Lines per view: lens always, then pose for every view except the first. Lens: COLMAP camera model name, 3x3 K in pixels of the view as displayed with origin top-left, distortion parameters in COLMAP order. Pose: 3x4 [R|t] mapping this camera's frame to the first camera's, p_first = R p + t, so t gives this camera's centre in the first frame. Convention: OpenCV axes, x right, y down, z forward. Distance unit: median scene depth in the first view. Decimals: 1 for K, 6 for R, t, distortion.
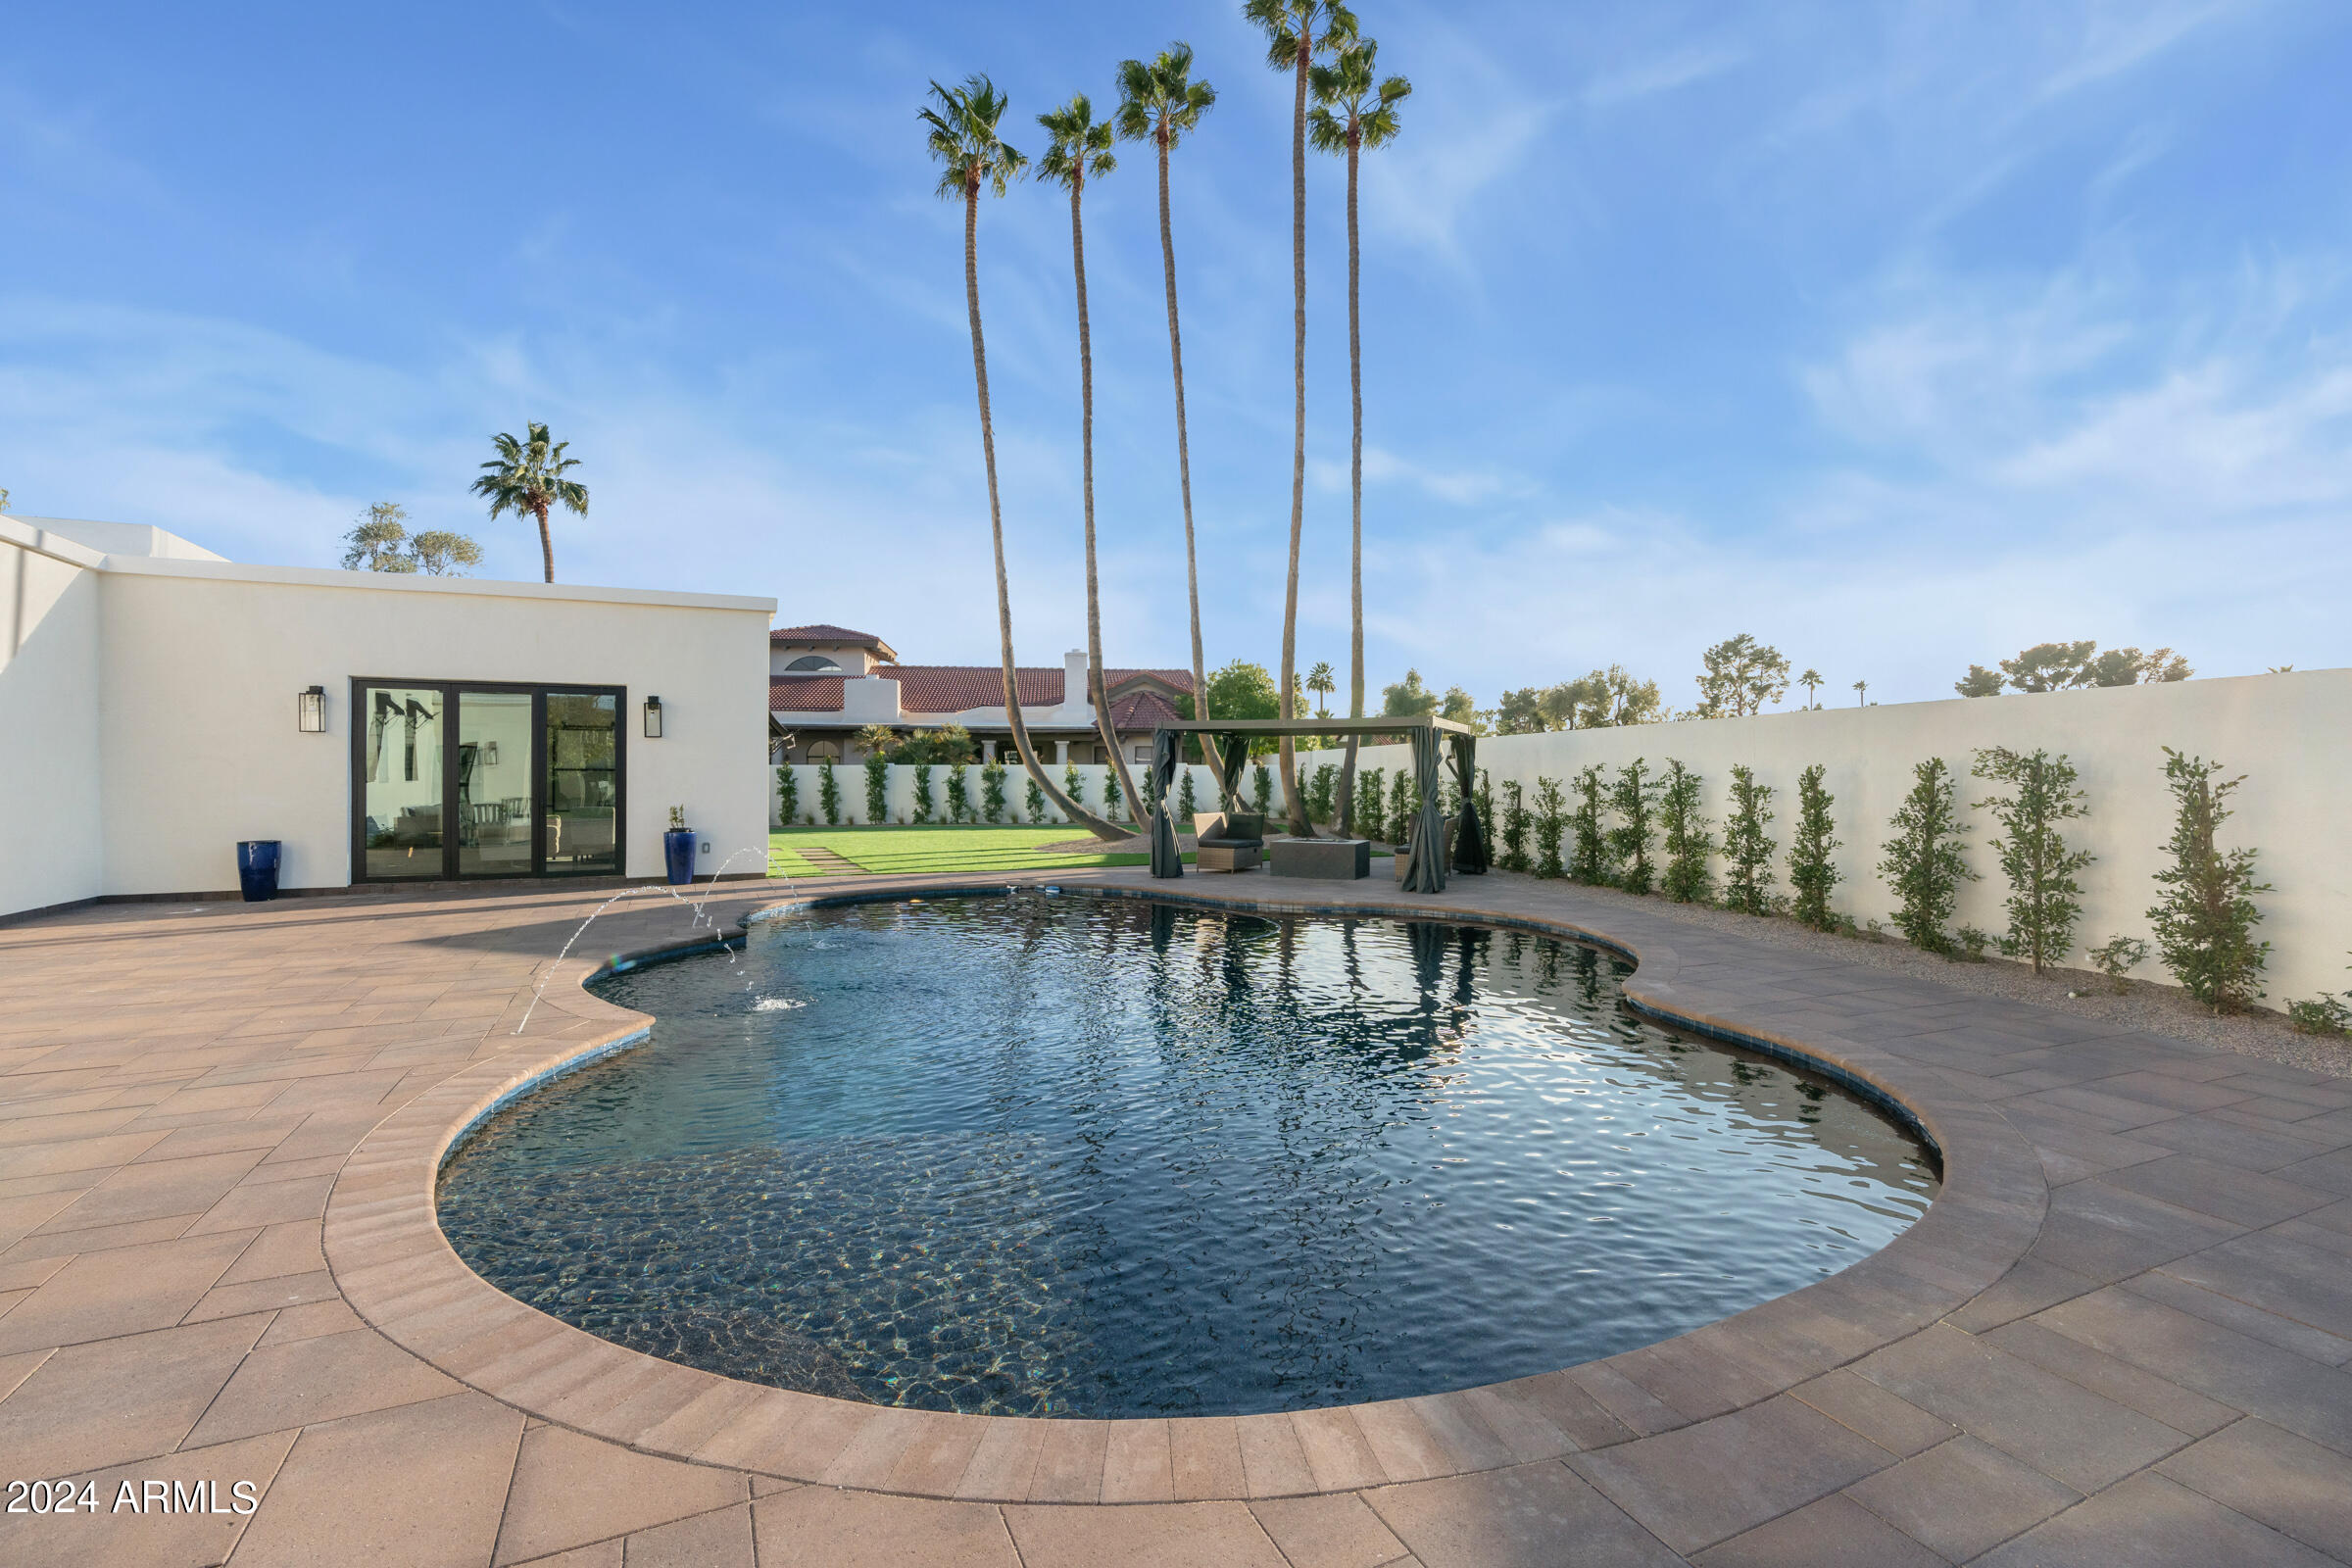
lens RADIAL K [[1078.6, 0, 1168.1], [0, 1078.6, 769.8], [0, 0, 1]] dist [0.003009, -0.000165]
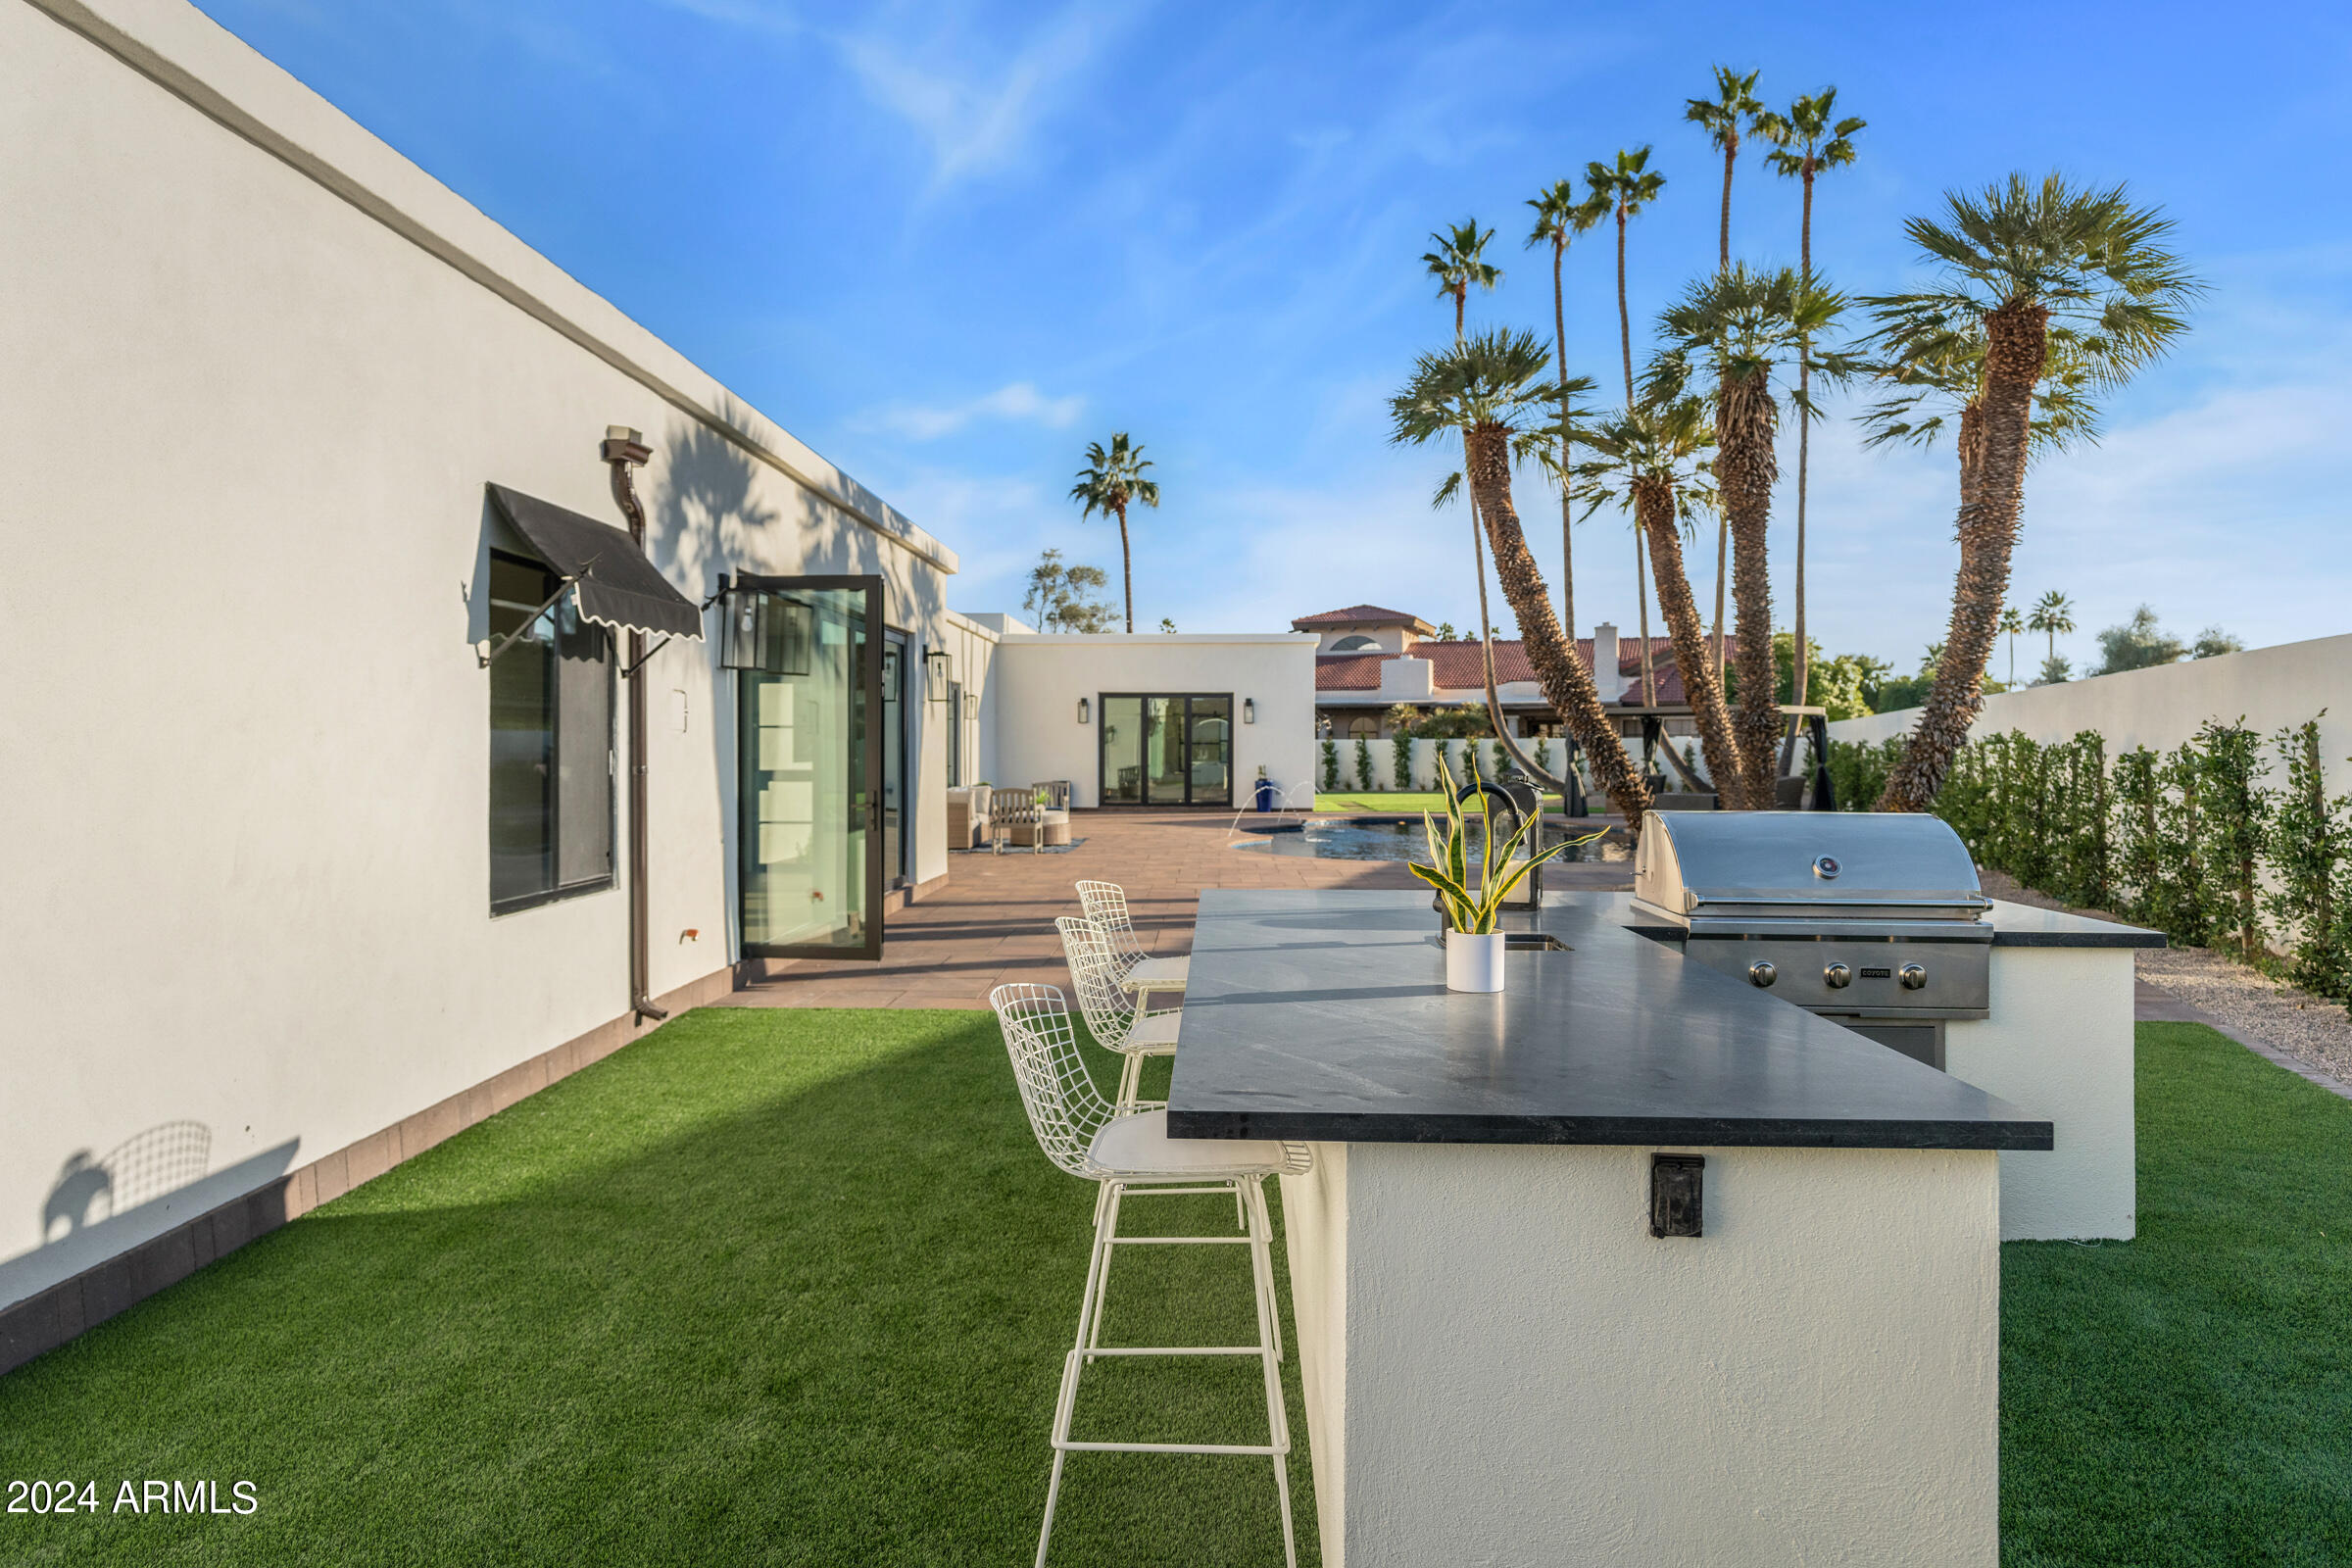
lens RADIAL K [[1435.5, 0, 1177.2], [0, 1435.5, 772.1], [0, 0, 1]] dist [-0.005035, -0.000916]
pose [[0.899799, 0.005599, -0.436268, 0.189063], [0.002891, 0.999819, 0.018793, 0.001314], [0.436295, -0.018171, 0.899620, -0.506445]]
